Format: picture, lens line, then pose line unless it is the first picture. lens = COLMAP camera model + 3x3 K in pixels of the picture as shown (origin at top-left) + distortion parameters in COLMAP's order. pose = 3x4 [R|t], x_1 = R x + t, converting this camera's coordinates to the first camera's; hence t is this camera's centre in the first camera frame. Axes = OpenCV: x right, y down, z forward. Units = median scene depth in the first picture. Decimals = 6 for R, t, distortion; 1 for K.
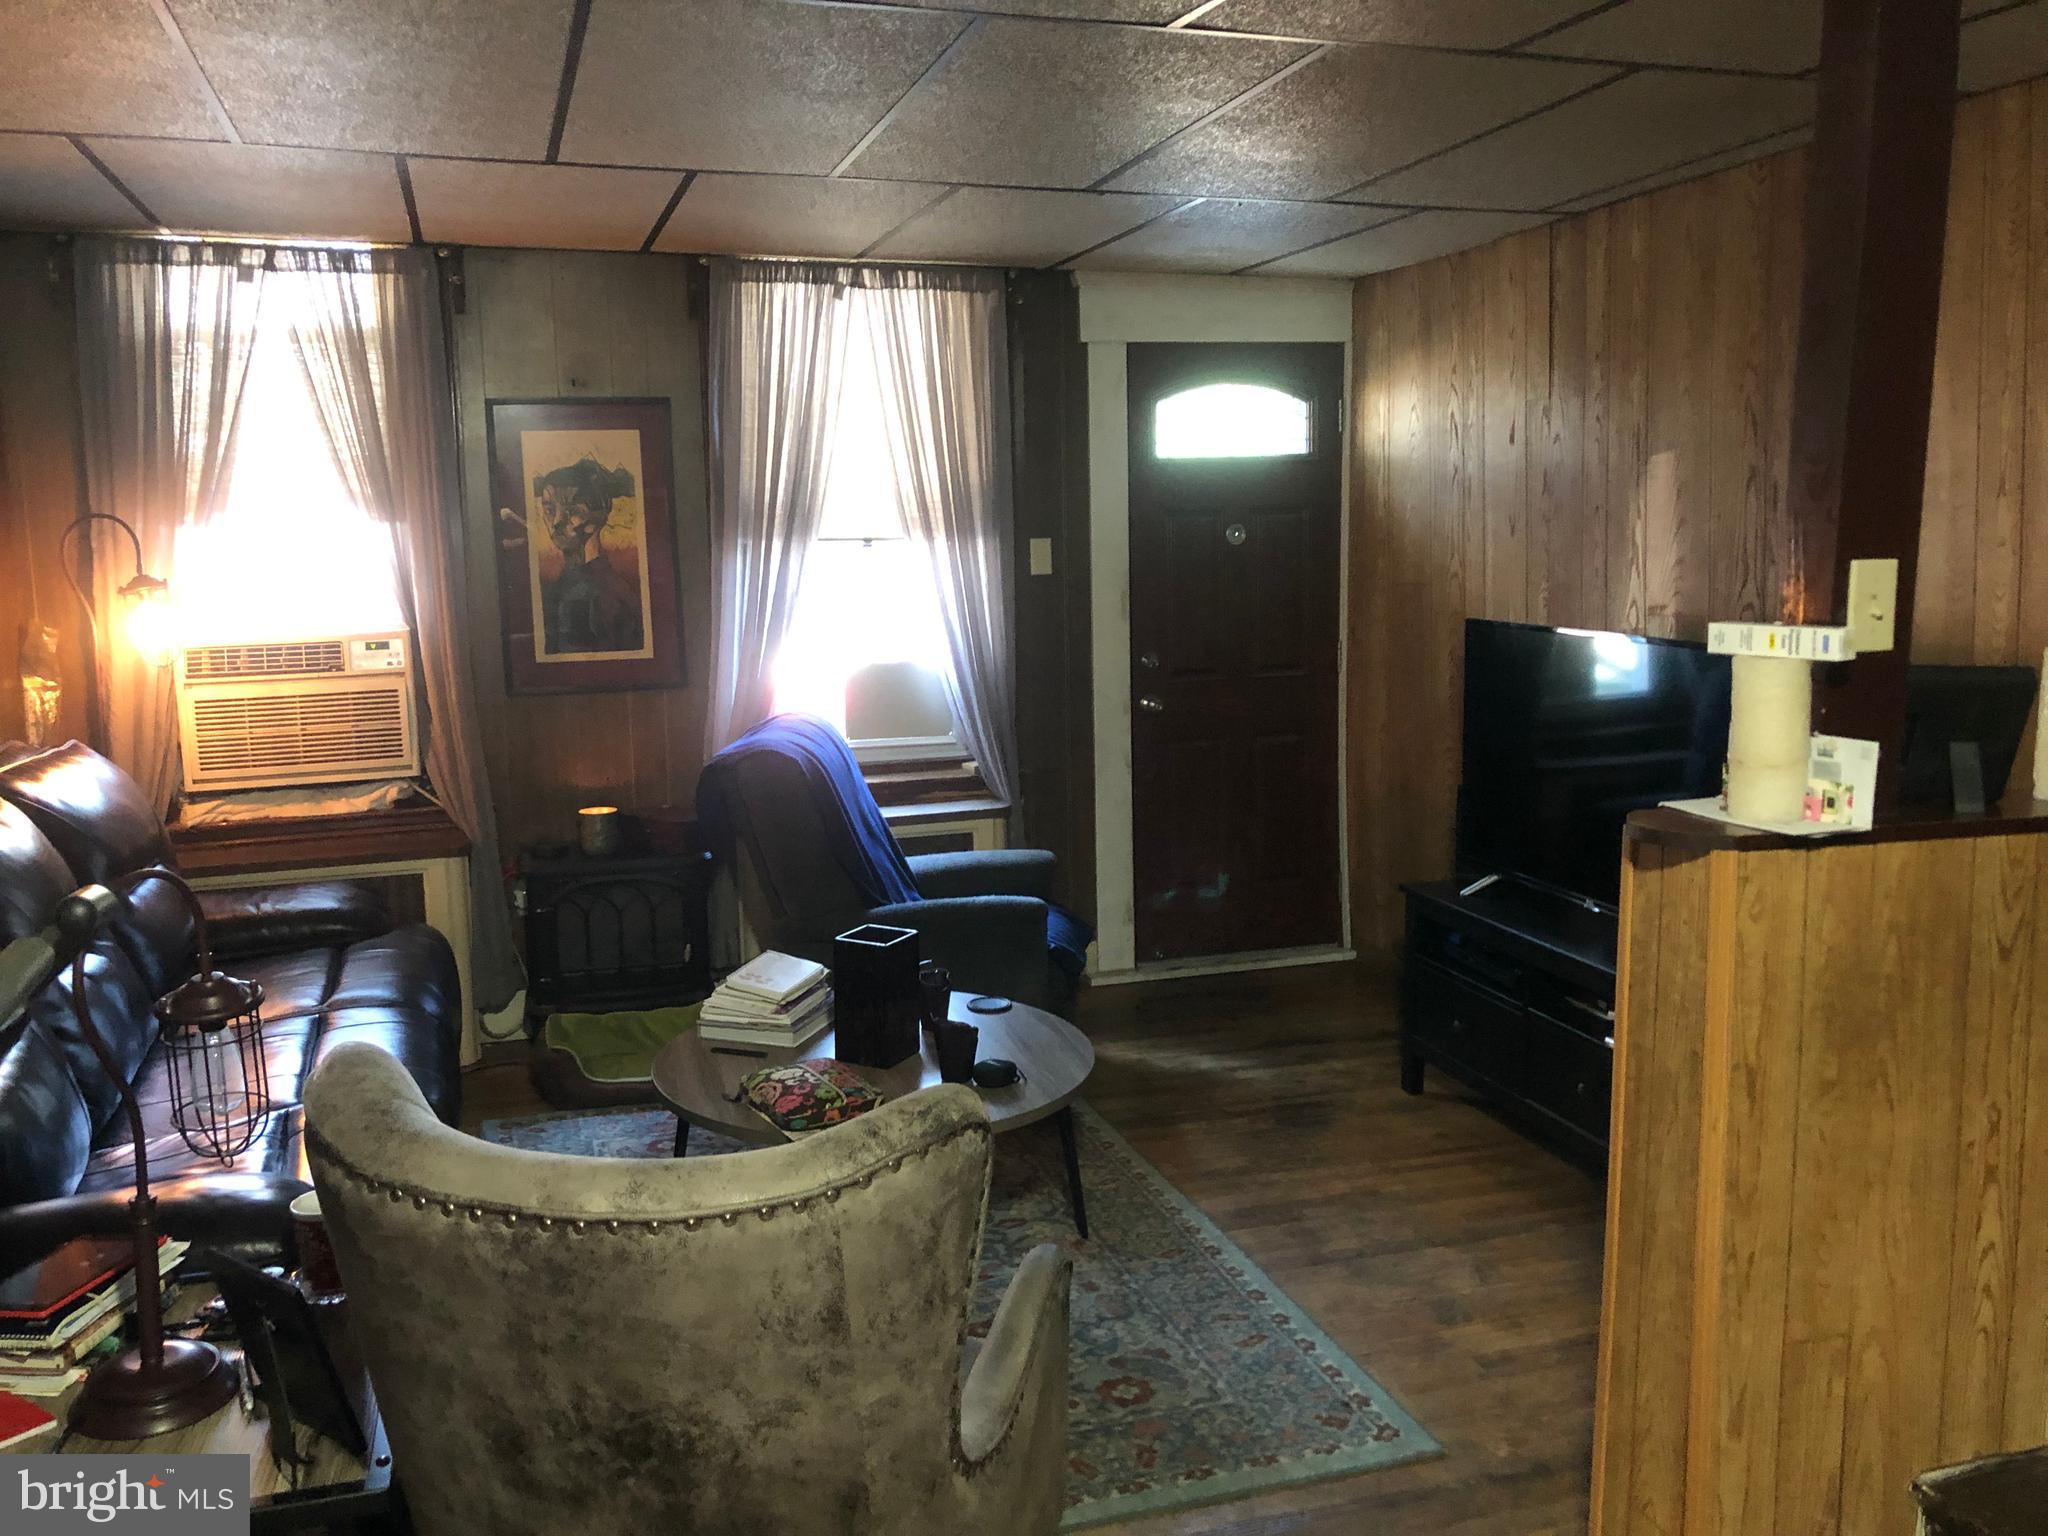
lens RADIAL K [[1691.5, 0, 1012.5], [0, 1691.5, 774.7], [0, 0, 1]] dist [0.008352, 0.000318]
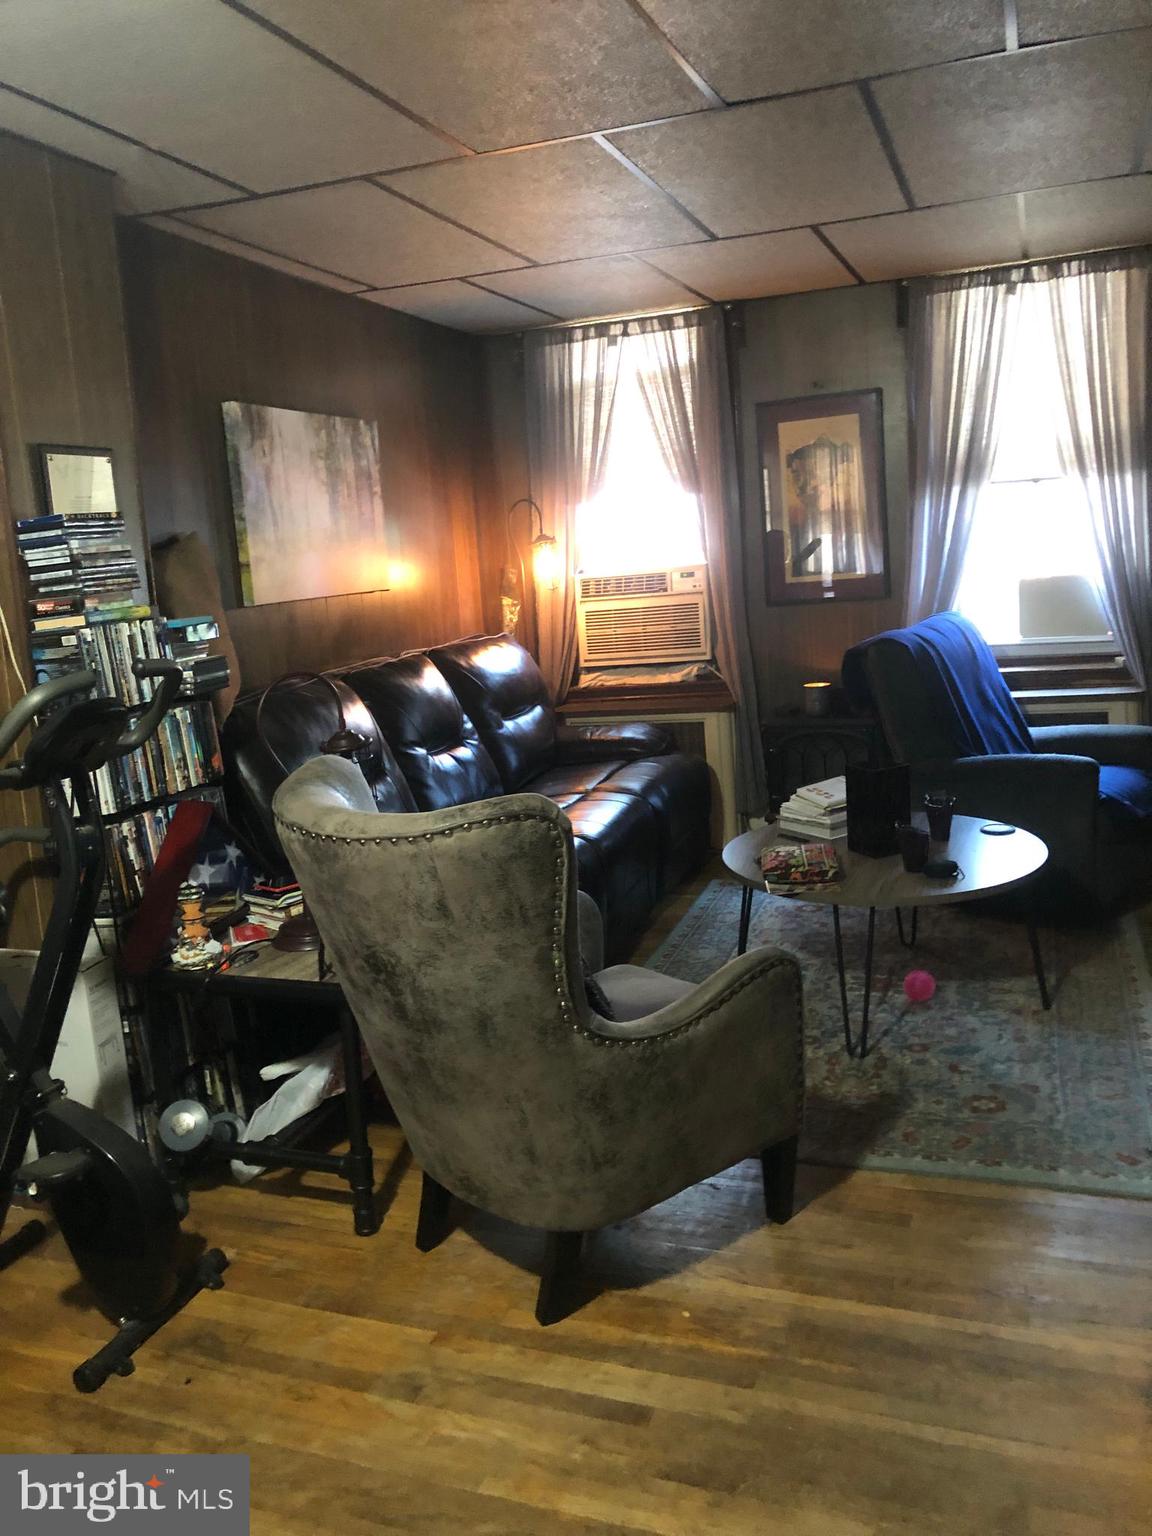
lens RADIAL K [[1268.6, 0, 570.4], [0, 1268.6, 784.2], [0, 0, 1]] dist [0.008352, 0.000318]
pose [[0.791812, 0.070510, -0.606681, 0.265182], [-0.027290, 0.996406, 0.080187, 0.025563], [0.610154, -0.046937, 0.790891, 0.008299]]
